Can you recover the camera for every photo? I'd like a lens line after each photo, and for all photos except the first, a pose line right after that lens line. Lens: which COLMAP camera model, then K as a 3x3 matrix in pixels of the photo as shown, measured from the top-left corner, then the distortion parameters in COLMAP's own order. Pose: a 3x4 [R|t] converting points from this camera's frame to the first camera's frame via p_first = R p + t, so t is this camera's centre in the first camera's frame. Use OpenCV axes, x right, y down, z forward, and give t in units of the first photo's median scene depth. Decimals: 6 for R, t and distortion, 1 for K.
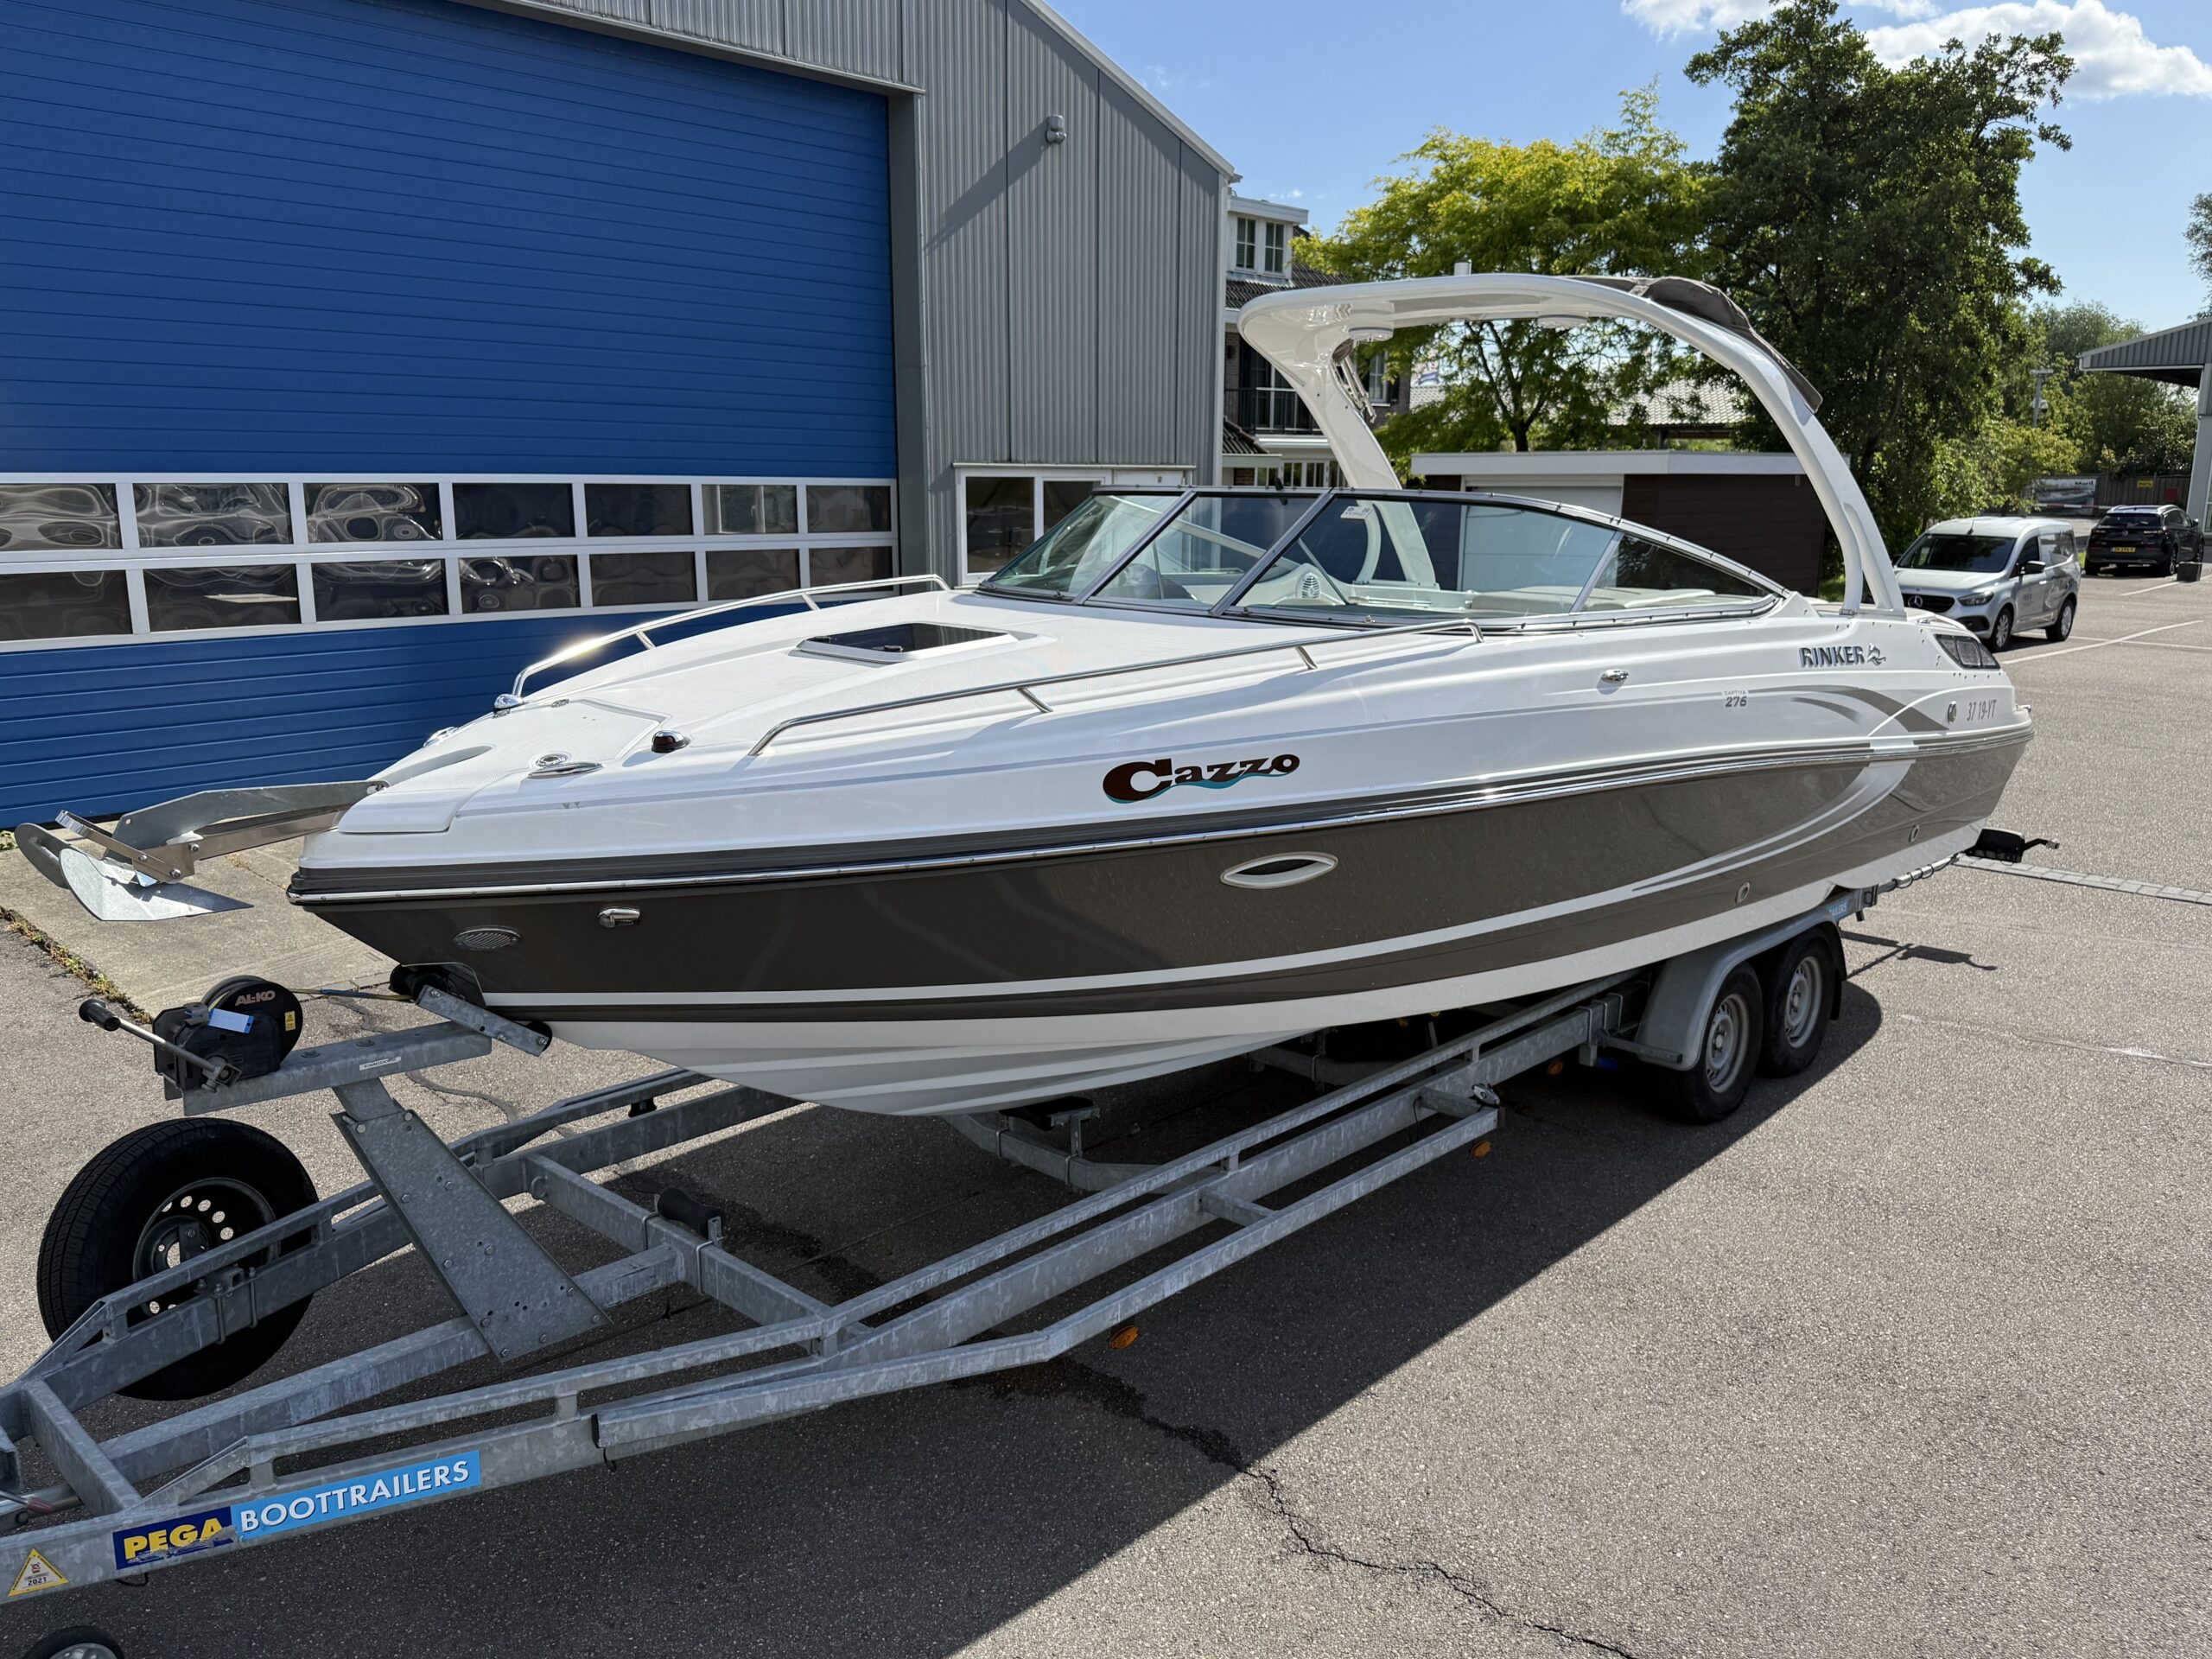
lens RADIAL K [[1635.3, 0, 1095.1], [0, 1635.3, 830.9], [0, 0, 1]] dist [0.152126, -0.284048]
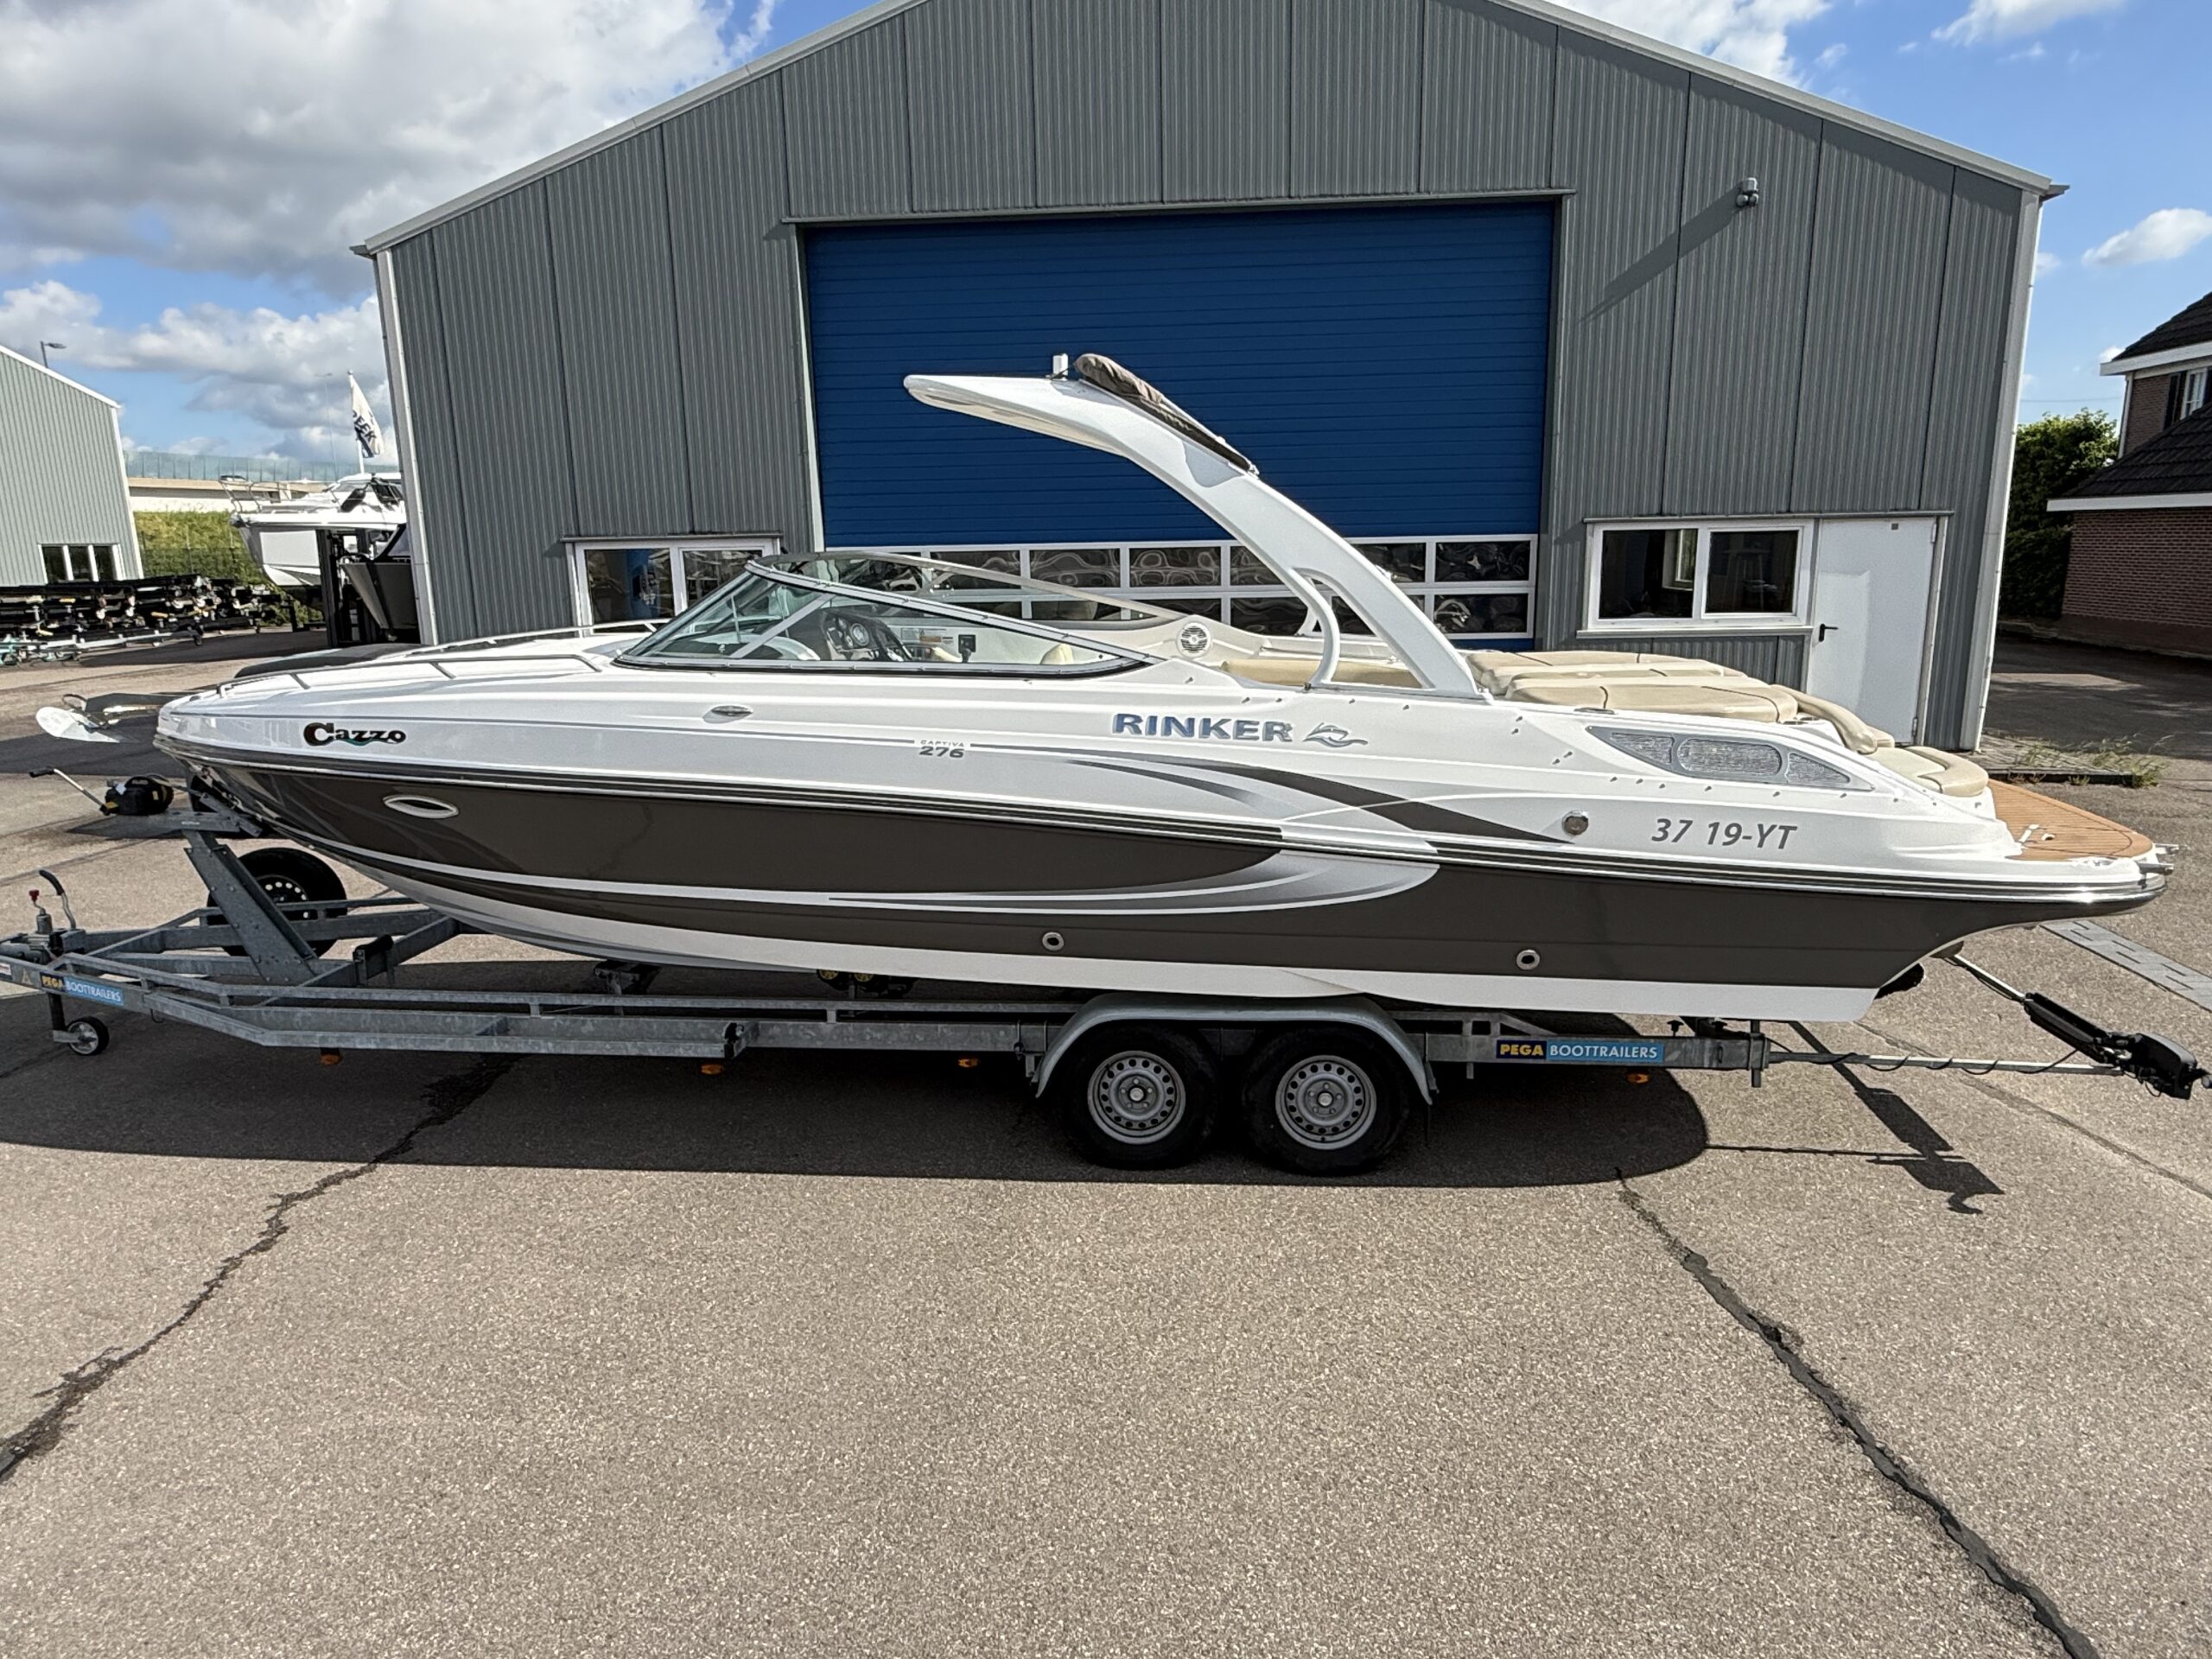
lens RADIAL K [[1344.0, 0, 1106.0], [0, 1344.0, 829.5], [0, 0, 1]] dist [-0.002847, -0.001198]
pose [[0.621912, 0.150270, -0.768534, 1.285168], [-0.144100, 0.986617, 0.076304, -0.124548], [0.769715, 0.063291, 0.635243, 0.597253]]
